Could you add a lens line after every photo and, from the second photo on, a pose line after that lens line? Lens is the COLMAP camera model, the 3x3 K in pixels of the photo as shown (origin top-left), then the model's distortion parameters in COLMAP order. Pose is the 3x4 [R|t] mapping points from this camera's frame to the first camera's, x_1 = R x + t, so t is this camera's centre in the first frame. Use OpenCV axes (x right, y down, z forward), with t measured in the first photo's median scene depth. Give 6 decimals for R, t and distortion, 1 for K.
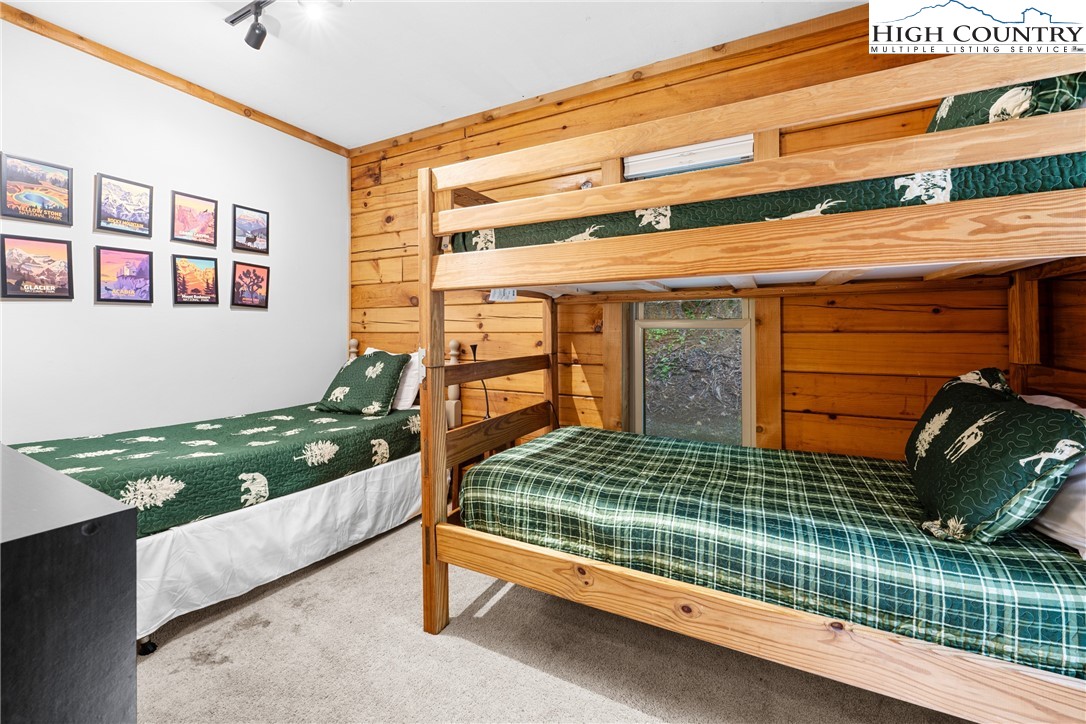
lens RADIAL K [[437.7, 0, 553.5], [0, 437.7, 323.7], [0, 0, 1]] dist [0.000765, -0.000464]
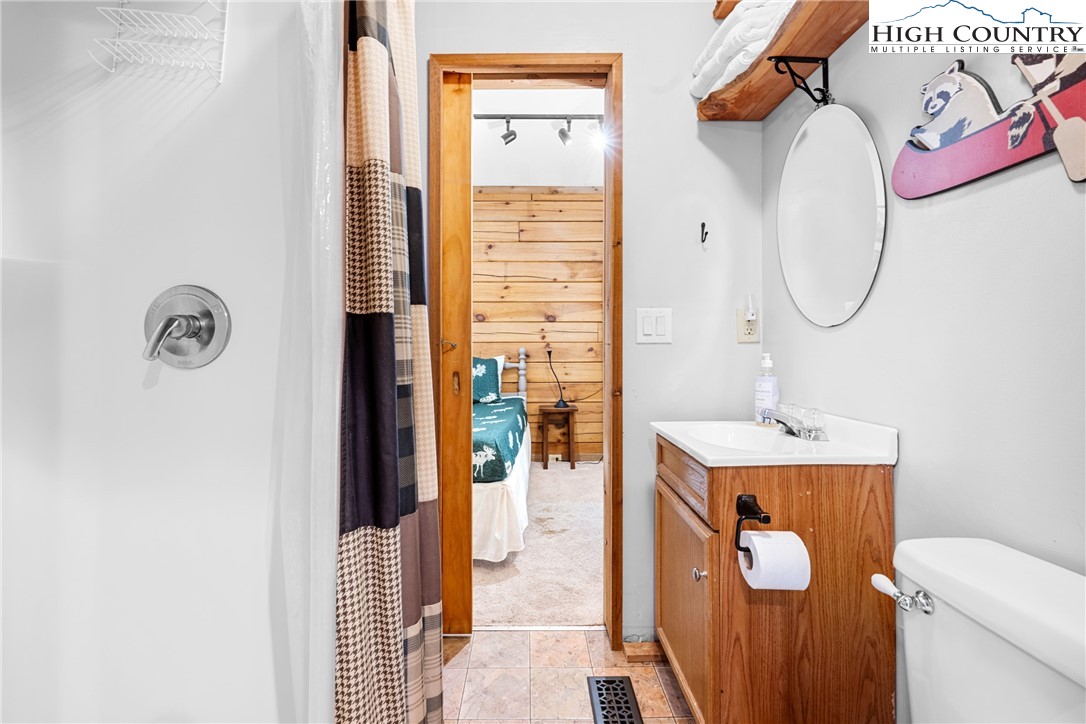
lens RADIAL K [[437.7, 0, 531.6], [0, 437.7, 347.1], [0, 0, 1]] dist [0.000765, -0.000464]
pose [[0.885202, -0.000135, 0.465206, -0.861118], [-0.006352, 0.999903, 0.012377, 0.018547], [-0.465163, -0.013911, 0.885116, -0.228852]]
